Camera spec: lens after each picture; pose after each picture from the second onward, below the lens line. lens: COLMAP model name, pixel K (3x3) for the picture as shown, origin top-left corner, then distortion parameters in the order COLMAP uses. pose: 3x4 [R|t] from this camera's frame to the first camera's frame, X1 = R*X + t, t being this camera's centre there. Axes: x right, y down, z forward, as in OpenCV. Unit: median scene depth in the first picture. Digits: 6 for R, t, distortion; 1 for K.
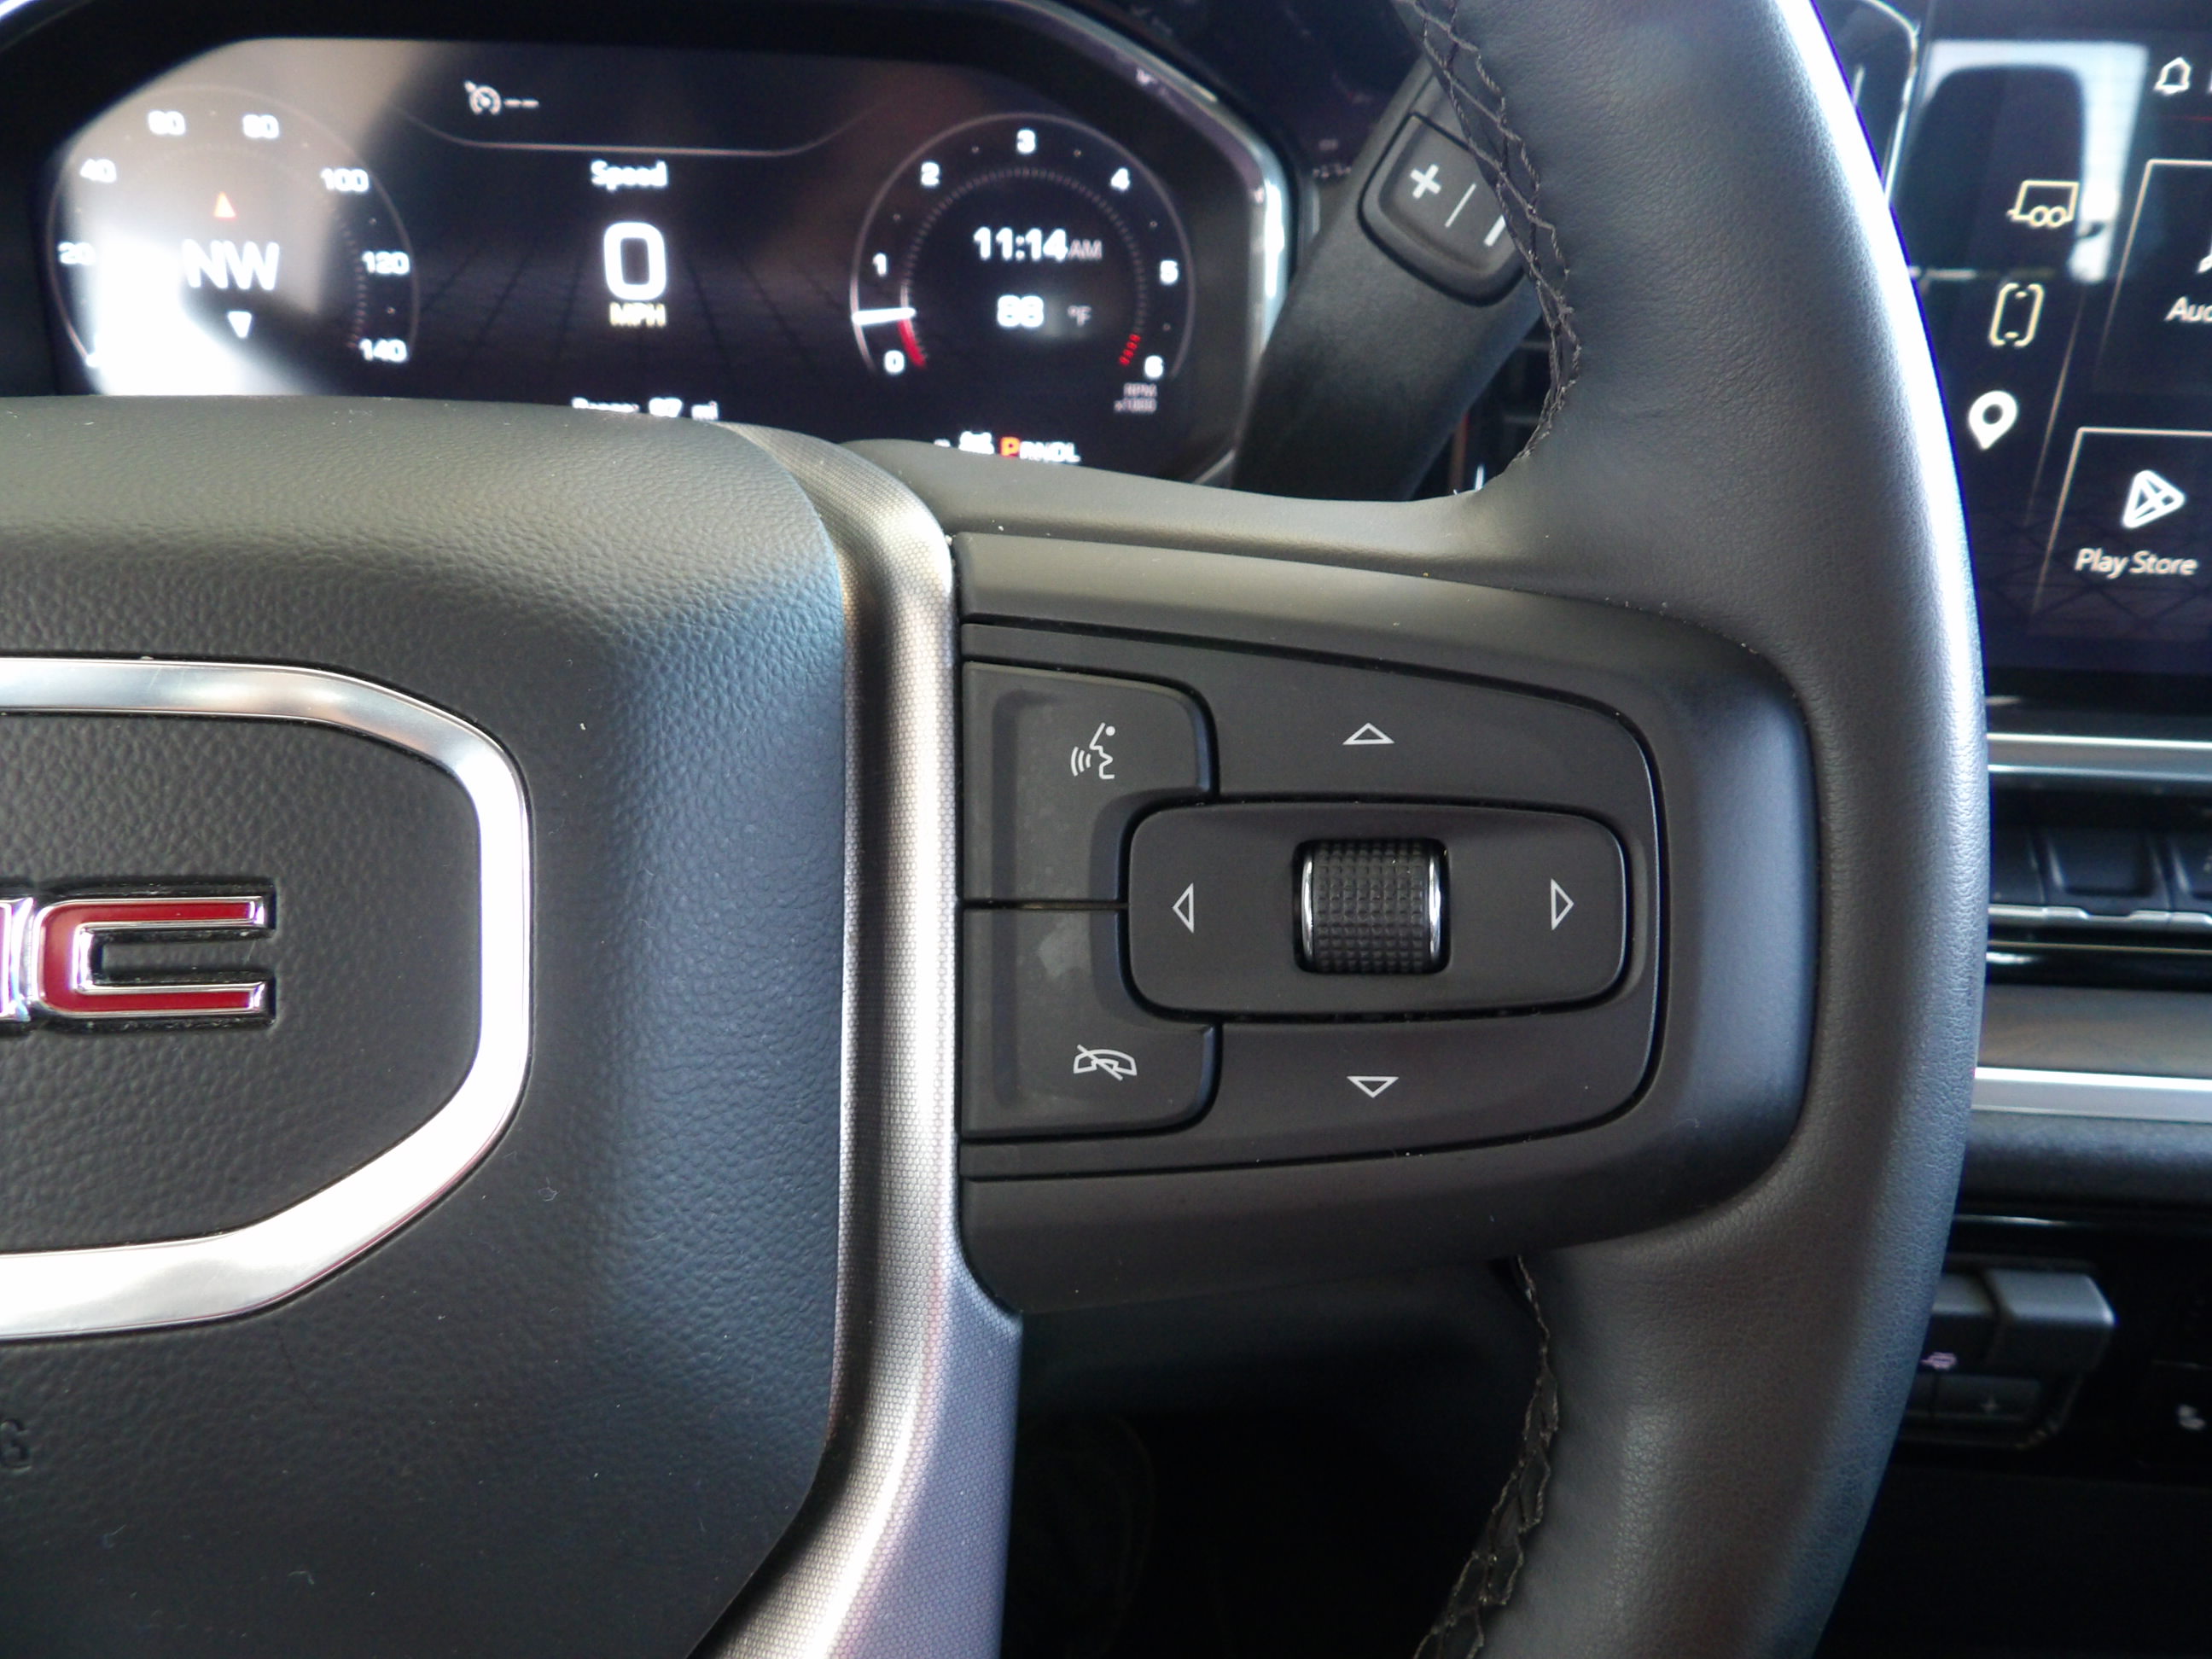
lens RADIAL K [[1534.5, 0, 1106.0], [0, 1534.5, 829.5], [0, 0, 1]] dist [-0.006425, 0.003679]
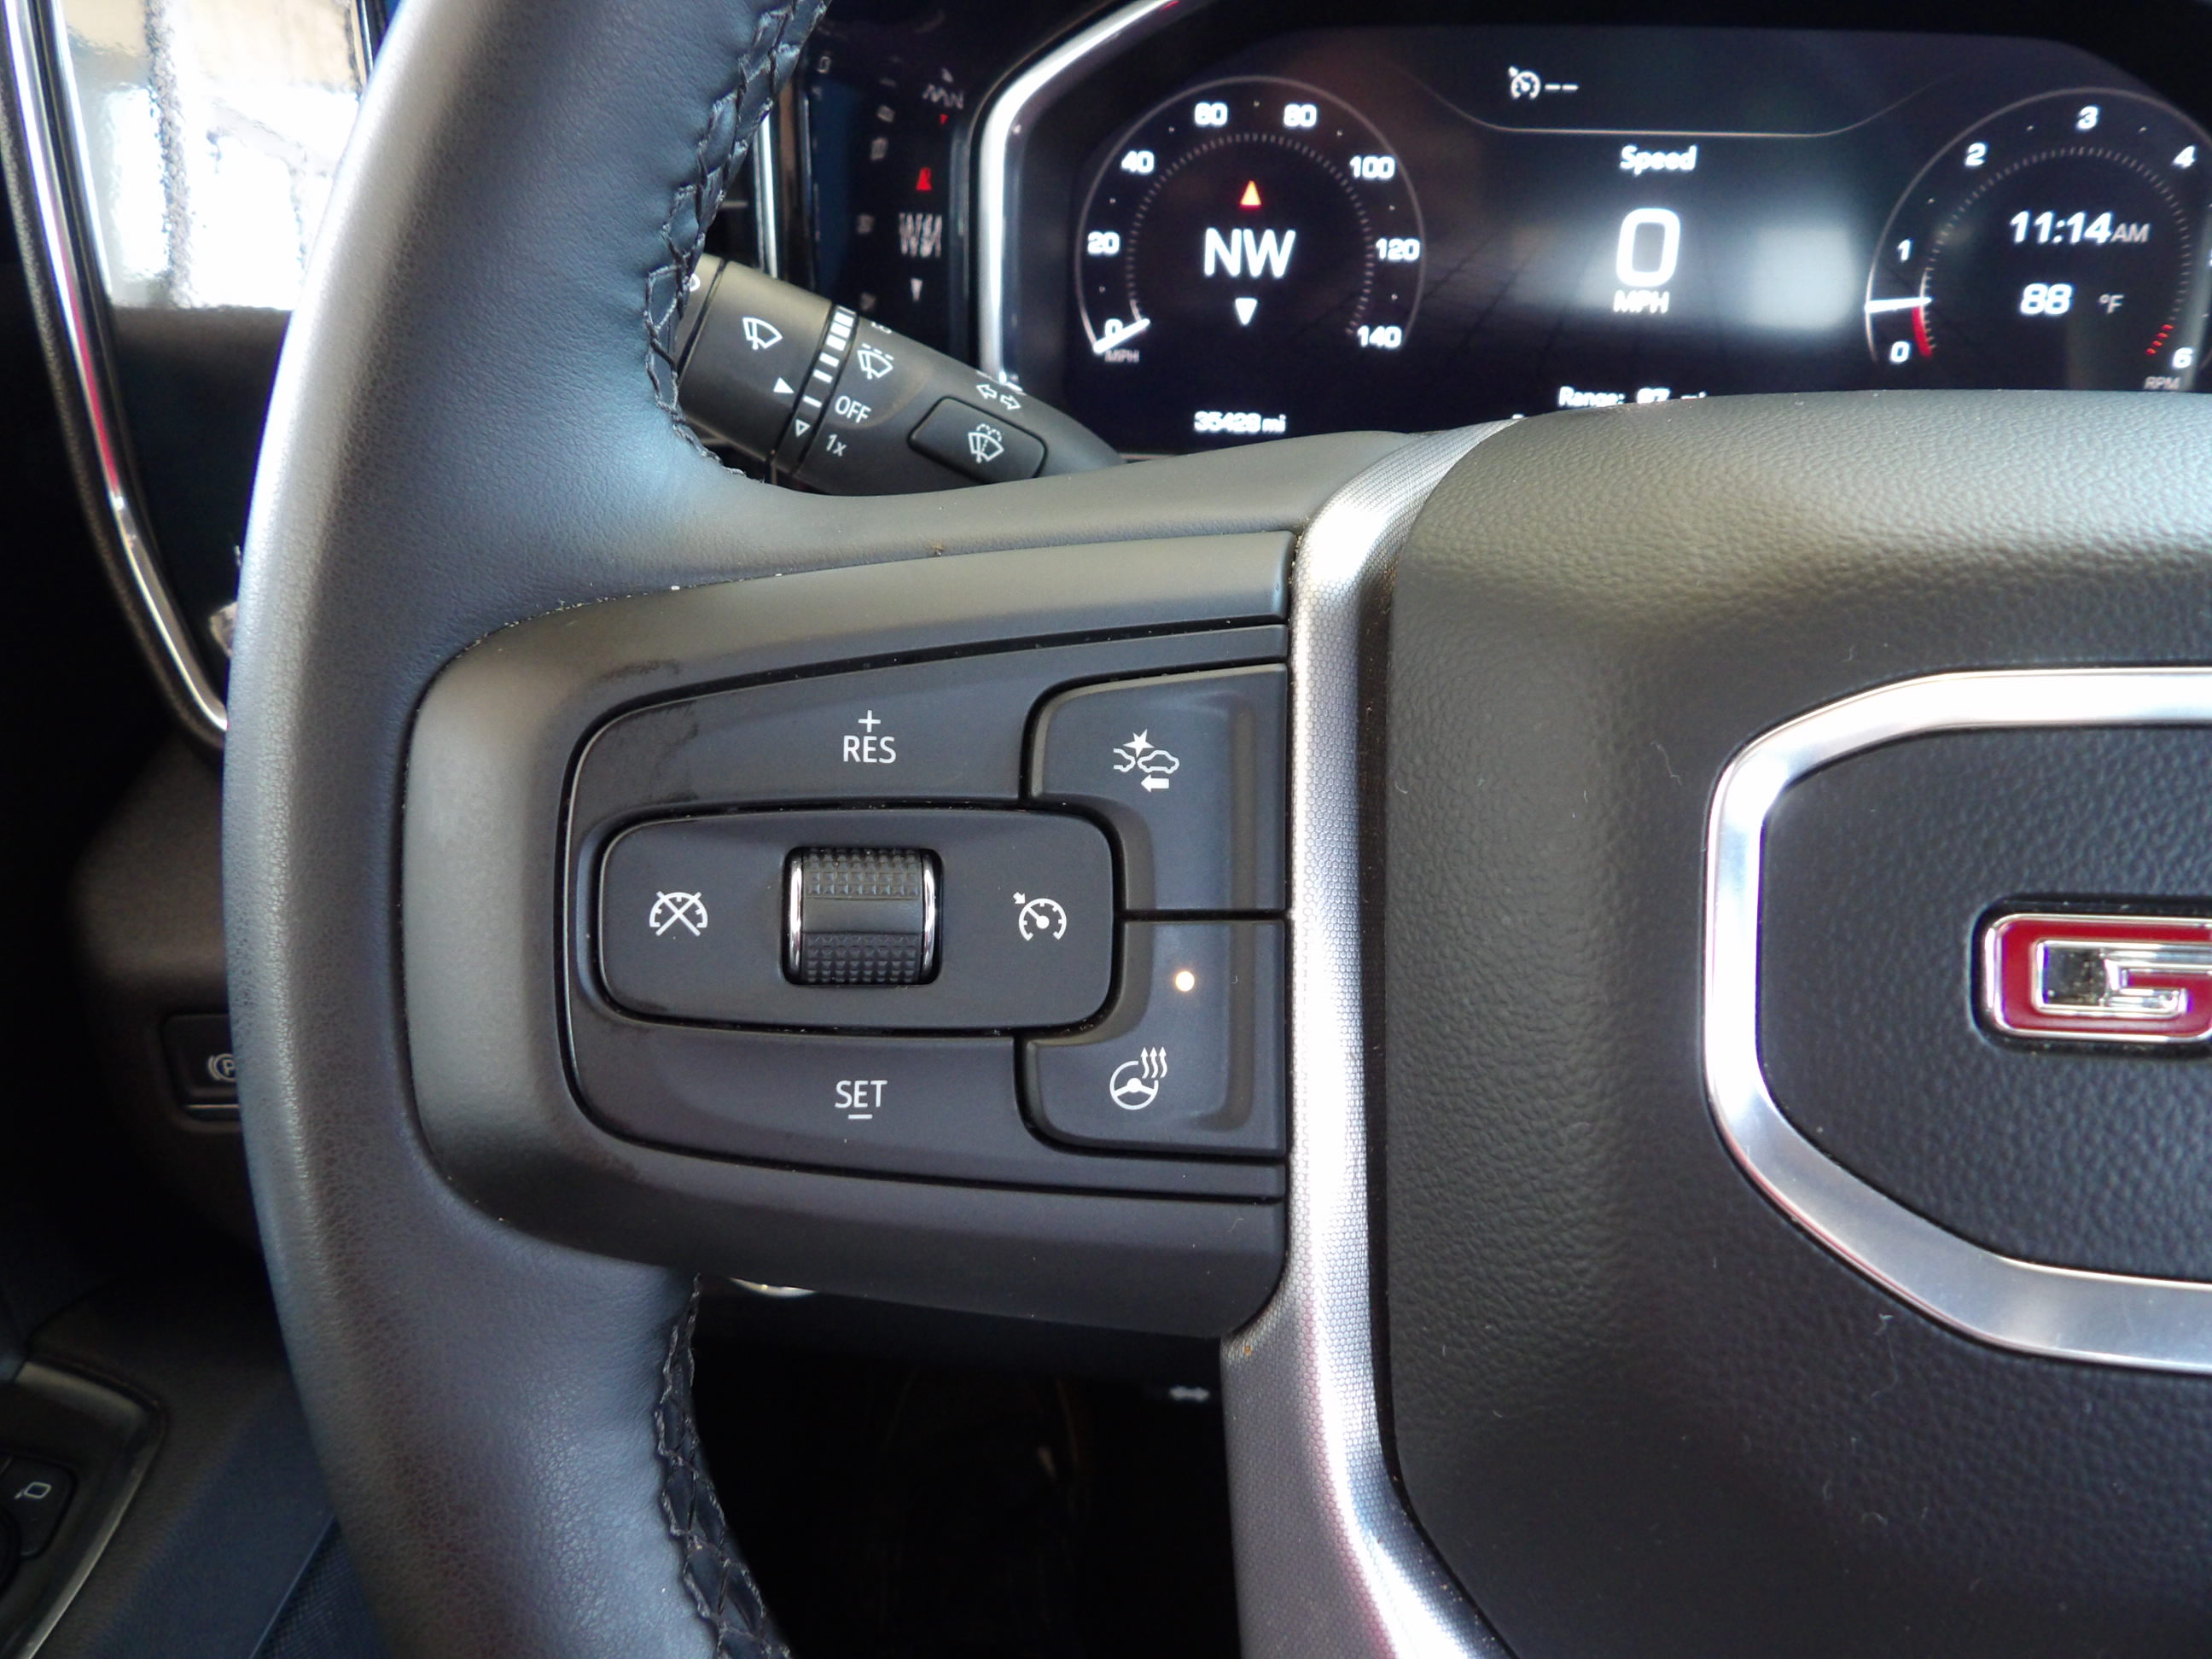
lens RADIAL K [[1534.5, 0, 1106.0], [0, 1534.5, 829.5], [0, 0, 1]] dist [-0.006425, 0.003679]
pose [[0.985011, 0.057222, -0.162721, -0.474113], [-0.055023, 0.998323, 0.017995, 0.002139], [0.163478, -0.008772, 0.986508, -0.026758]]
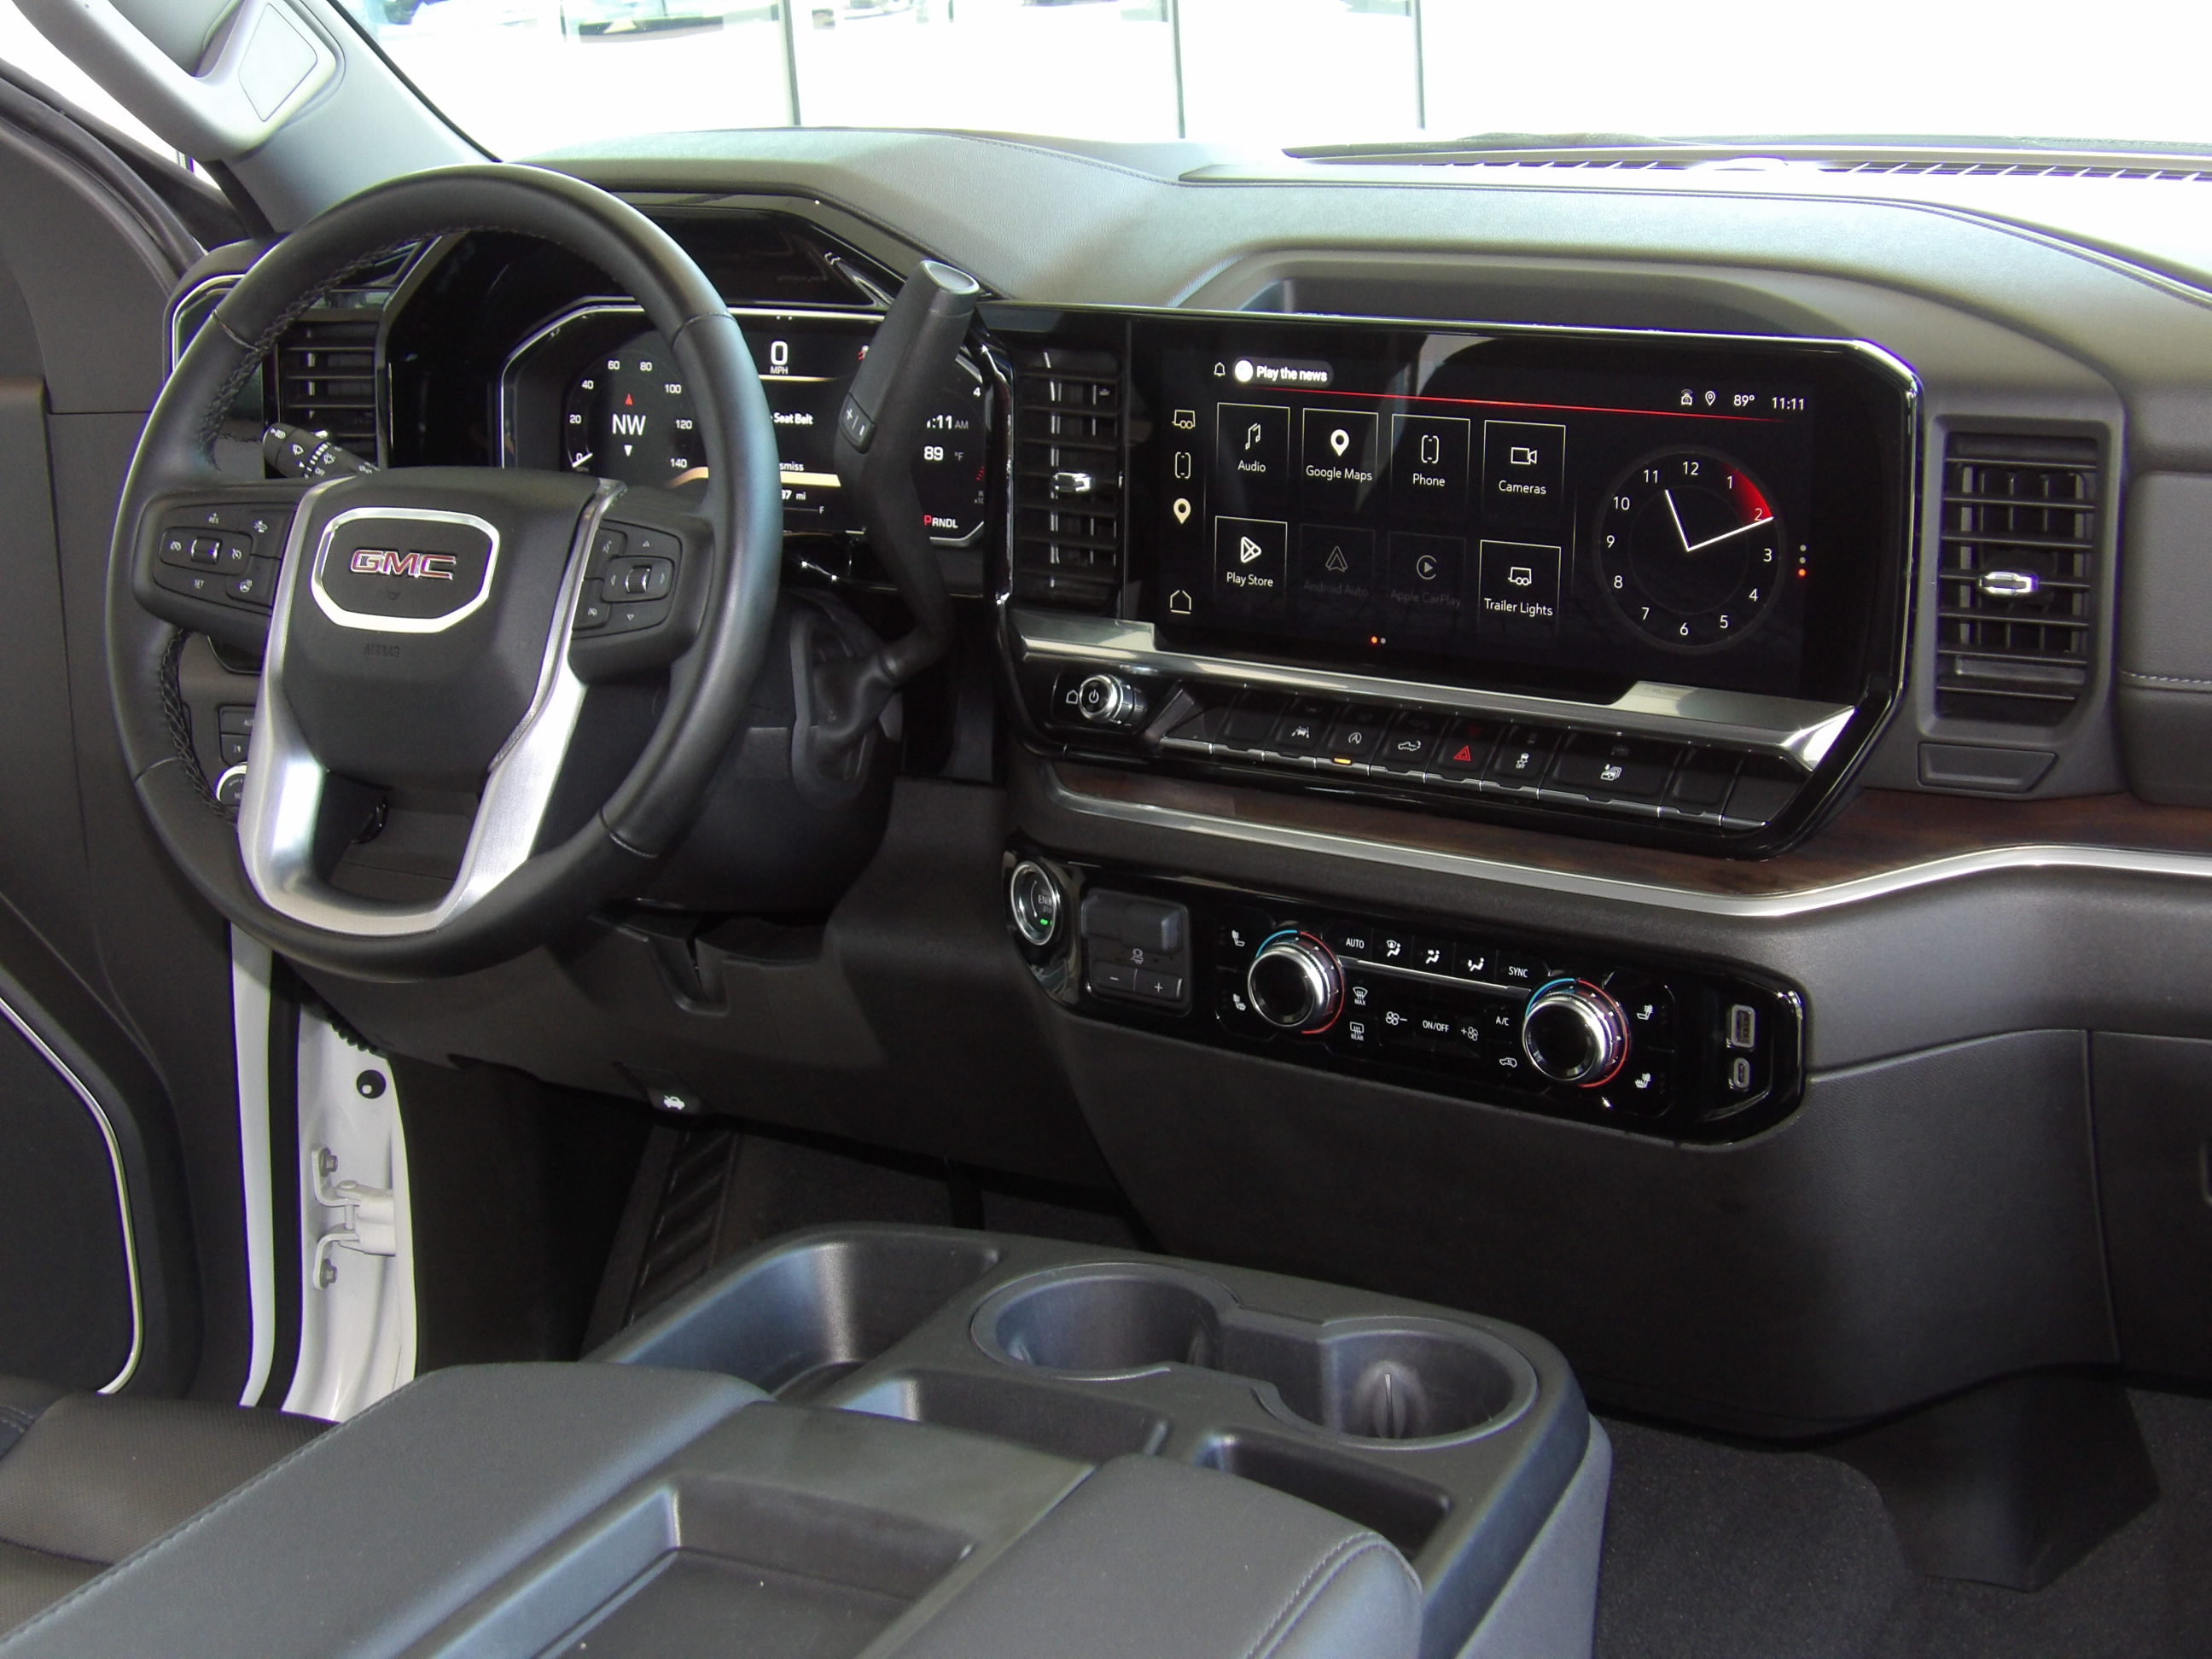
lens RADIAL K [[2919.8, 0, 1106.0], [0, 2919.8, 829.5], [0, 0, 1]] dist [-0.035682, -0.469224]
pose [[0.847345, 0.093884, -0.522677, 2.274896], [-0.190791, 0.972352, -0.134649, 0.639347], [0.495585, 0.213816, 0.841830, -2.086326]]
